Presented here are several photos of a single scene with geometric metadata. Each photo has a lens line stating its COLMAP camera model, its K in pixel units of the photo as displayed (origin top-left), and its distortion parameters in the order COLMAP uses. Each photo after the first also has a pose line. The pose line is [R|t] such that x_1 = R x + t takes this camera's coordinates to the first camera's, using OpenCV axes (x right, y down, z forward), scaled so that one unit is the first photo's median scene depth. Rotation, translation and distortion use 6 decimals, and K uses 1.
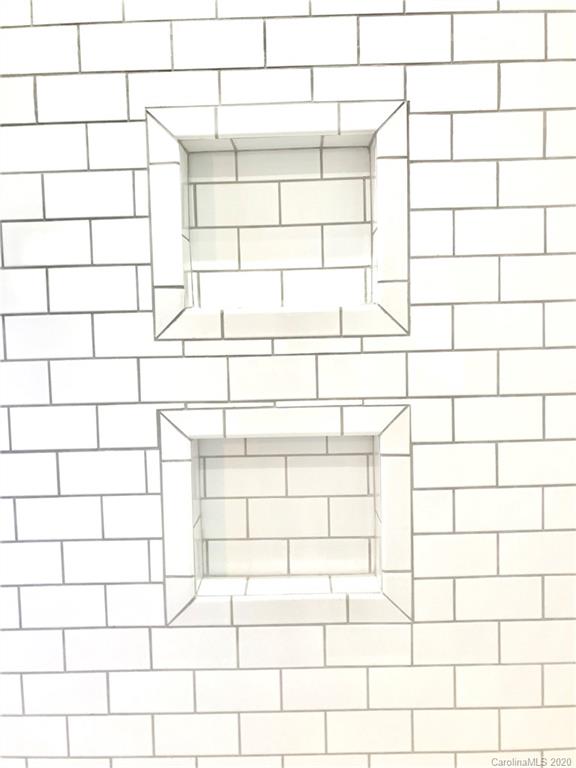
lens RADIAL K [[639.7, 0, 288.1], [0, 639.7, 384.5], [0, 0, 1]] dist [0.035789, -0.041294]
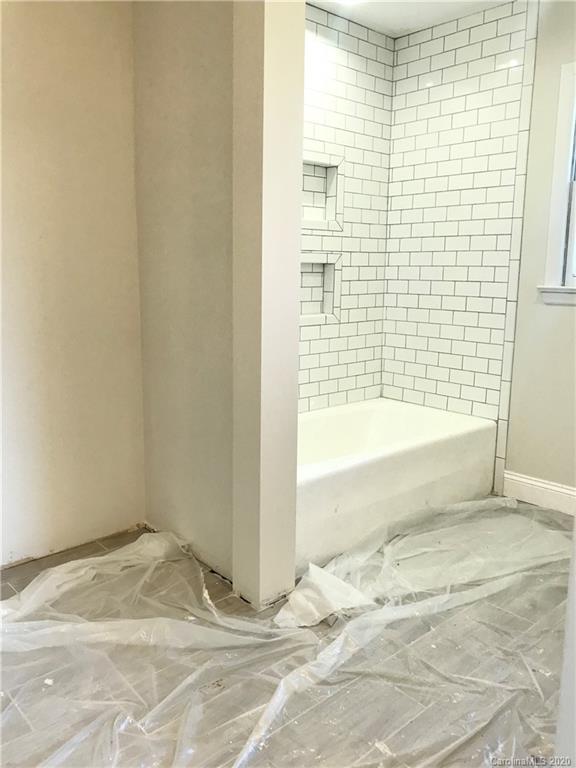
lens RADIAL K [[639.7, 0, 289.0], [0, 639.7, 384.5], [0, 0, 1]] dist [0.035789, -0.041294]
pose [[0.730668, -0.094868, 0.676110, -2.233242], [0.014975, 0.992288, 0.123048, 0.281872], [-0.682569, -0.079782, 0.726453, -1.200697]]
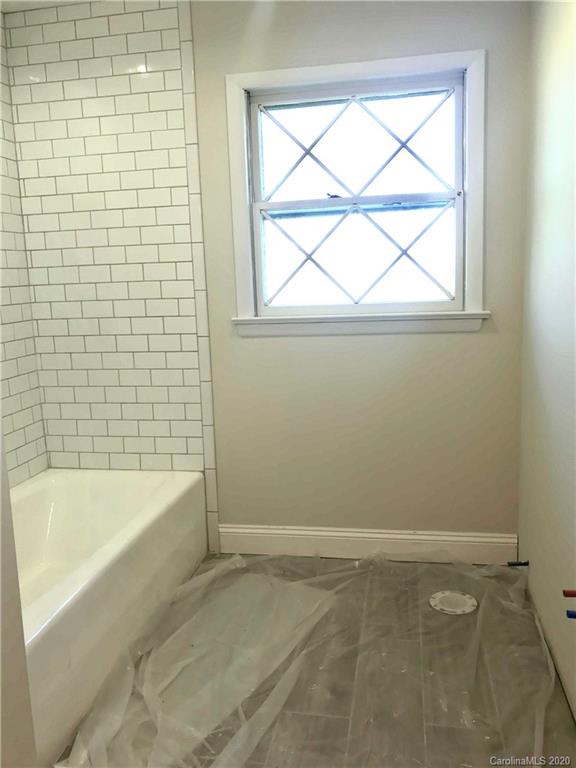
lens RADIAL K [[639.7, 0, 290.0], [0, 639.7, 383.5], [0, 0, 1]] dist [0.035789, -0.041294]
pose [[0.173608, -0.146147, 0.973910, -1.963207], [0.091095, 0.987071, 0.131883, 0.165158], [-0.980593, 0.065822, 0.184676, -0.568844]]
